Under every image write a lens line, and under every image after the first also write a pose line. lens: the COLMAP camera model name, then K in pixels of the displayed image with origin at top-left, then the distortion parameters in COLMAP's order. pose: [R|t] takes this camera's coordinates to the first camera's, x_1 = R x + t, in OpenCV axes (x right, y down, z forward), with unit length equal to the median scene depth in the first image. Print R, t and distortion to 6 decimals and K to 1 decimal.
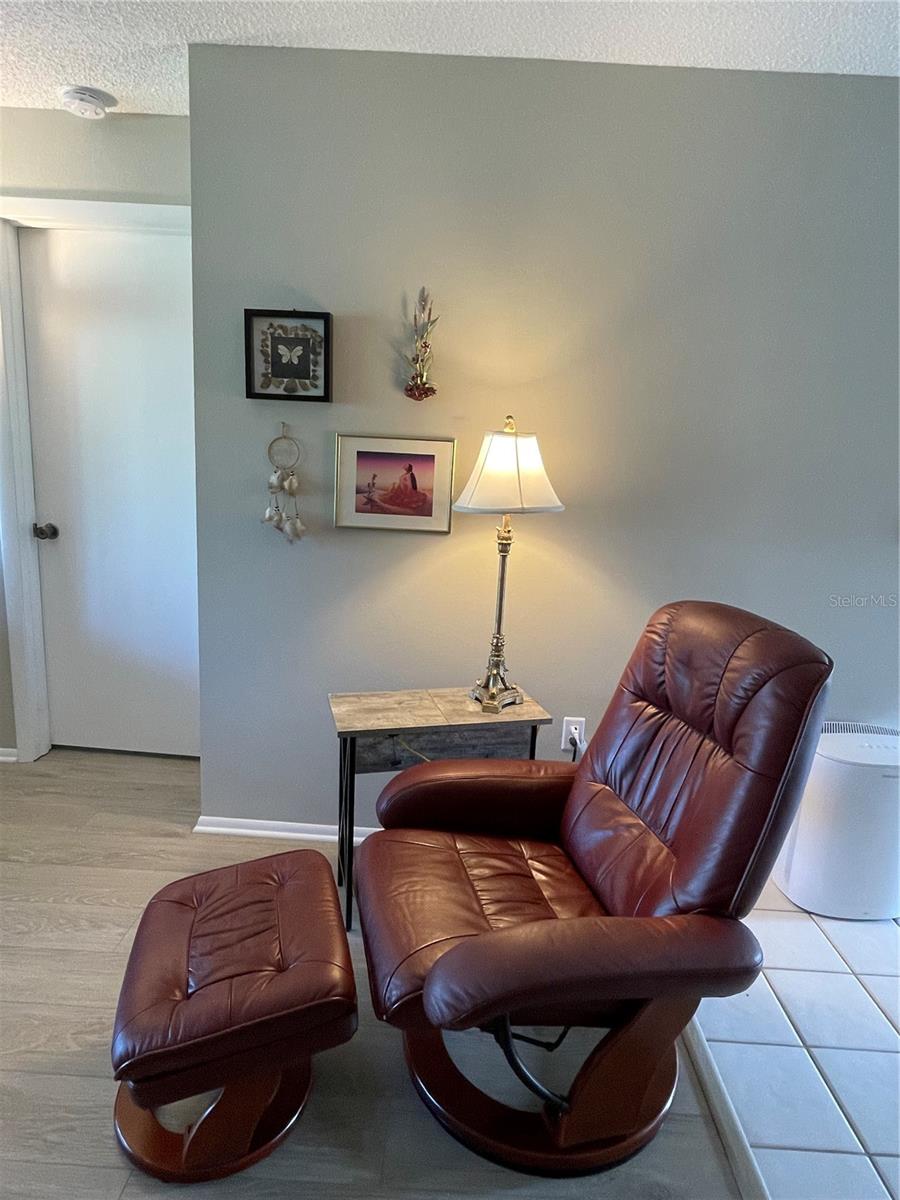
lens RADIAL K [[692.8, 0, 453.0], [0, 692.8, 595.4], [0, 0, 1]] dist [-0.003041, -0.000378]
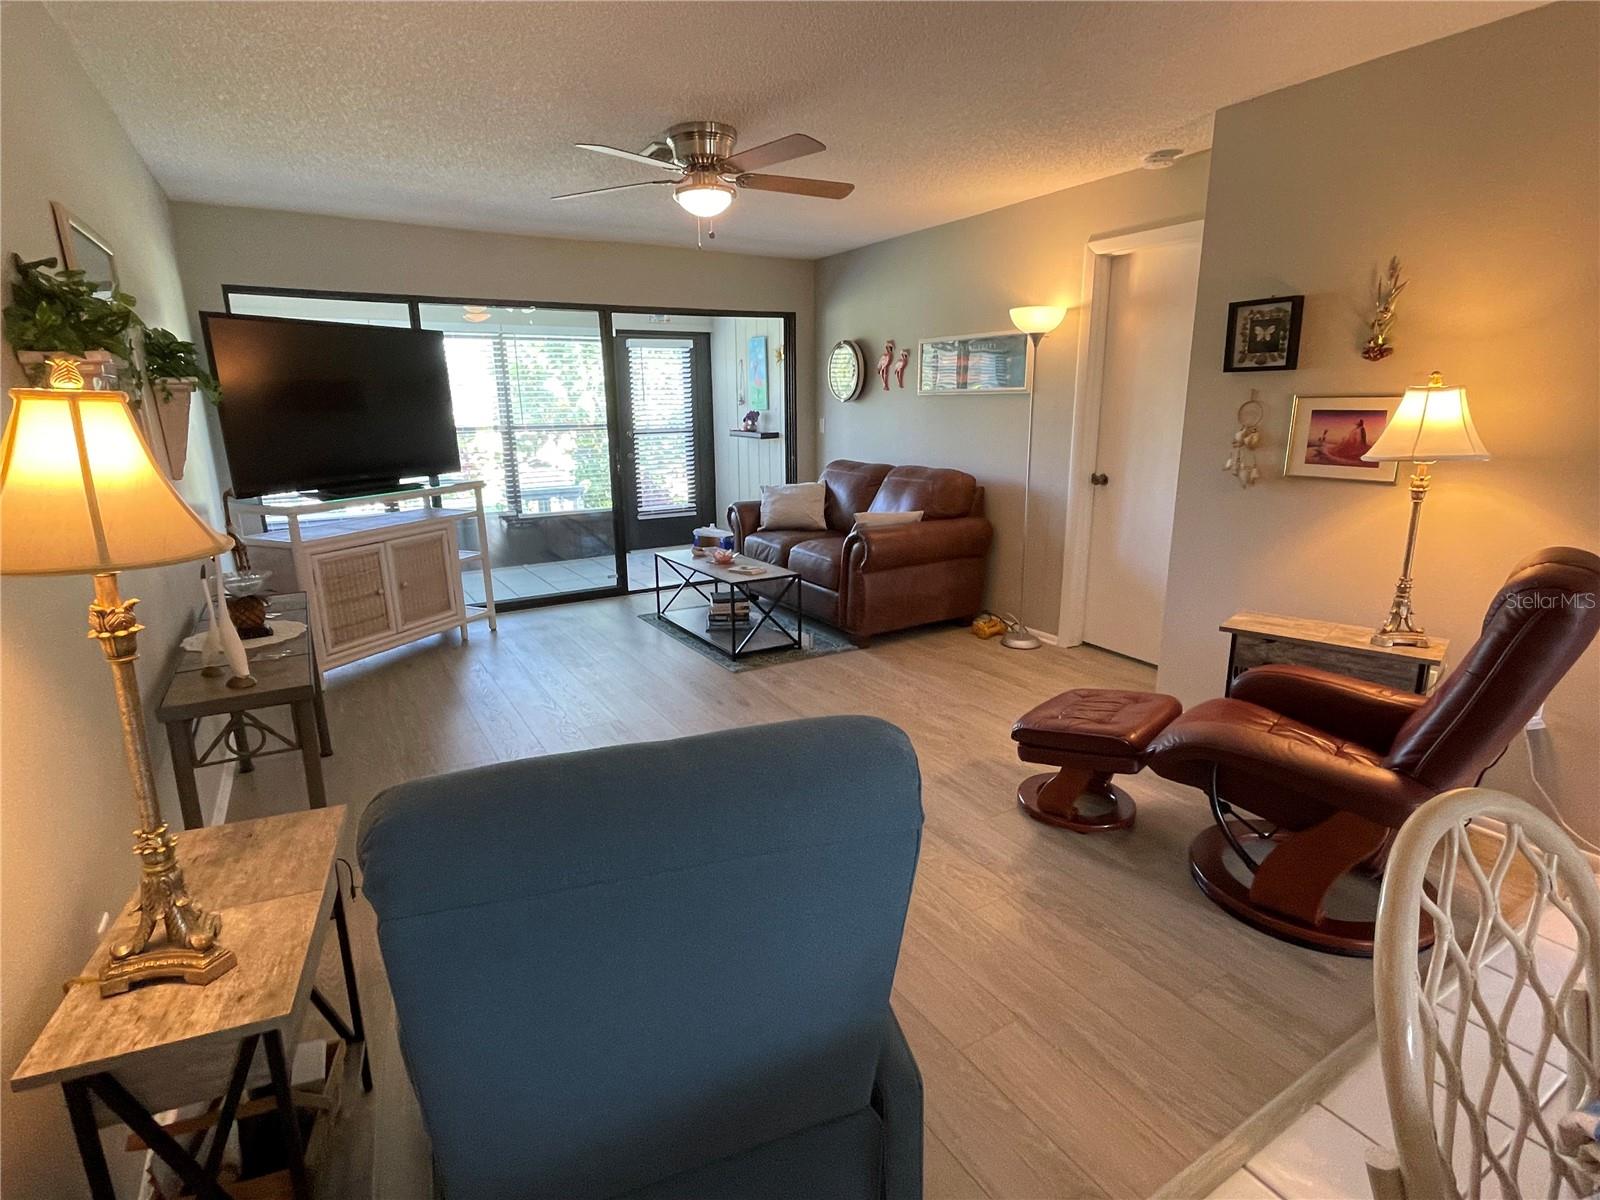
lens RADIAL K [[804.4, 0, 800.3], [0, 804.4, 601.3], [0, 0, 1]] dist [-0.000208, -0.000103]
pose [[0.538153, 0.149969, -0.829398, 0.572432], [-0.130550, 0.986998, 0.093759, 0.094271], [0.832675, 0.057821, 0.550735, -0.440722]]
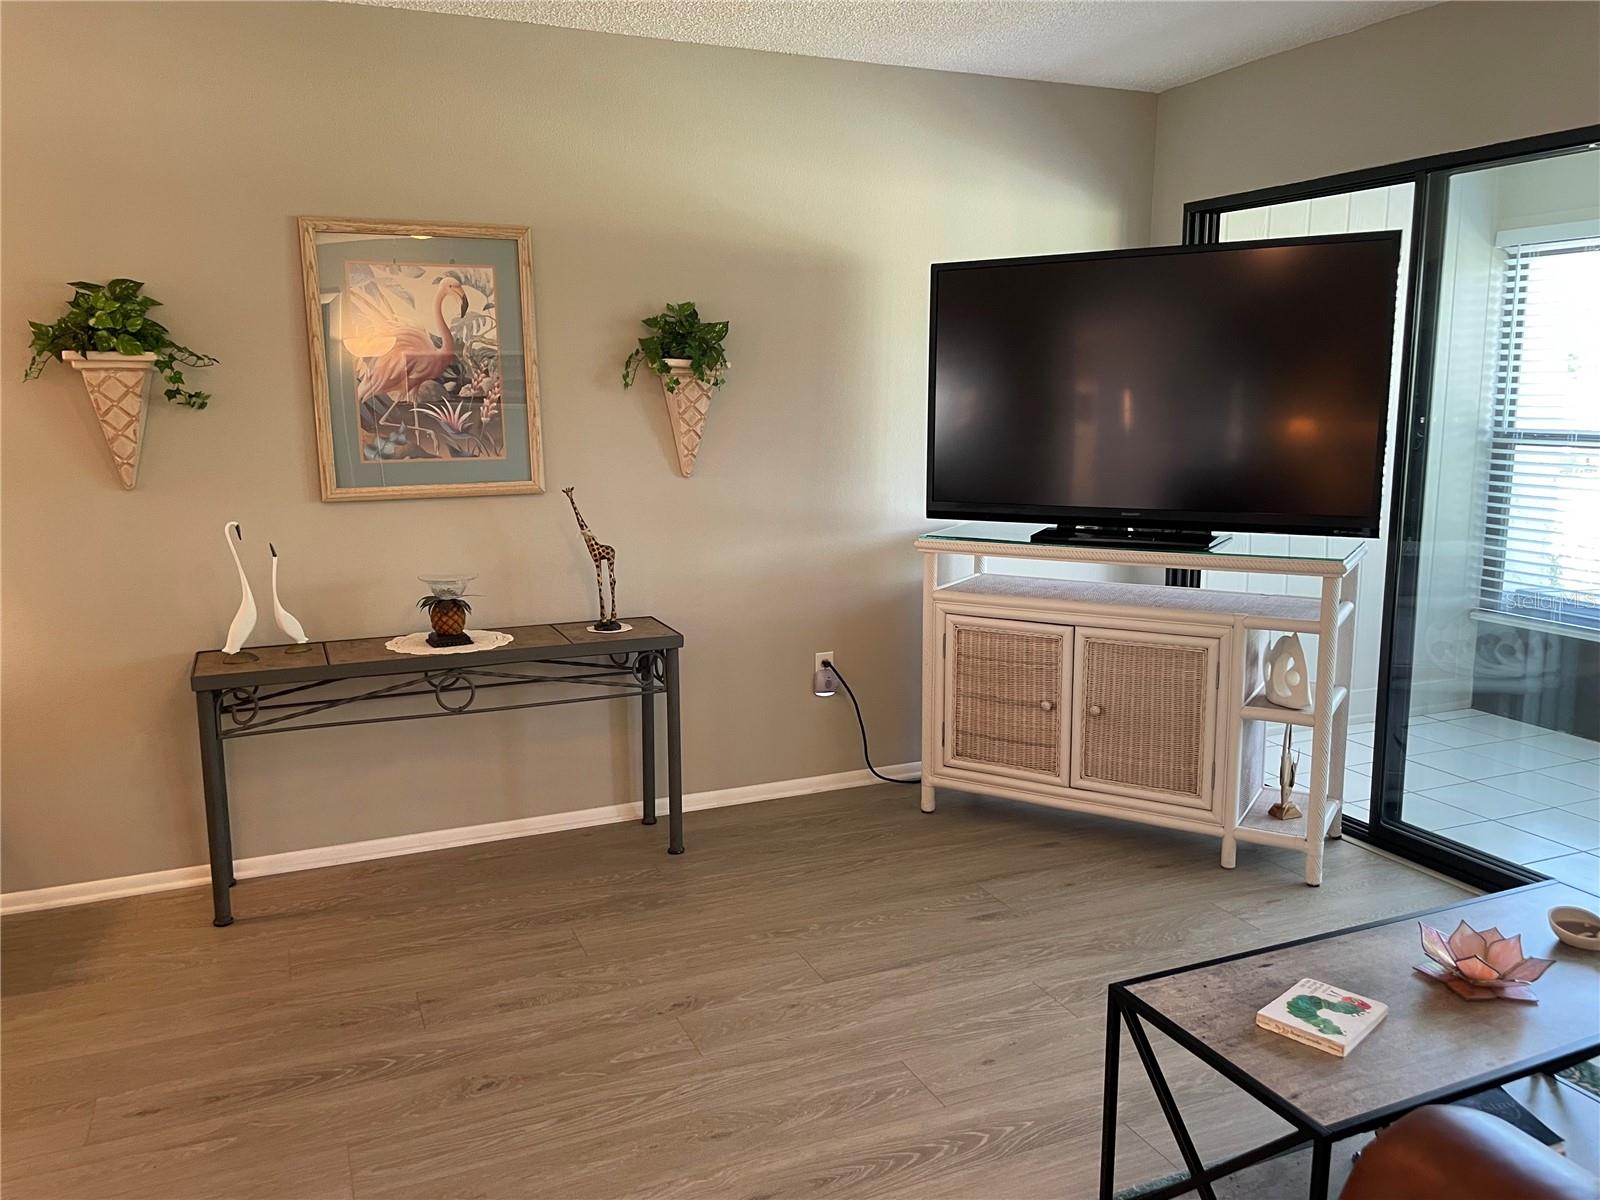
lens RADIAL K [[1237.6, 0, 802.2], [0, 1237.6, 591.0], [0, 0, 1]] dist [0.041294, -0.004430]
pose [[-0.901434, 0.024409, -0.432229, -0.630648], [-0.127775, 0.938931, 0.319504, -0.319254], [0.413632, 0.343240, -0.843265, 1.212895]]
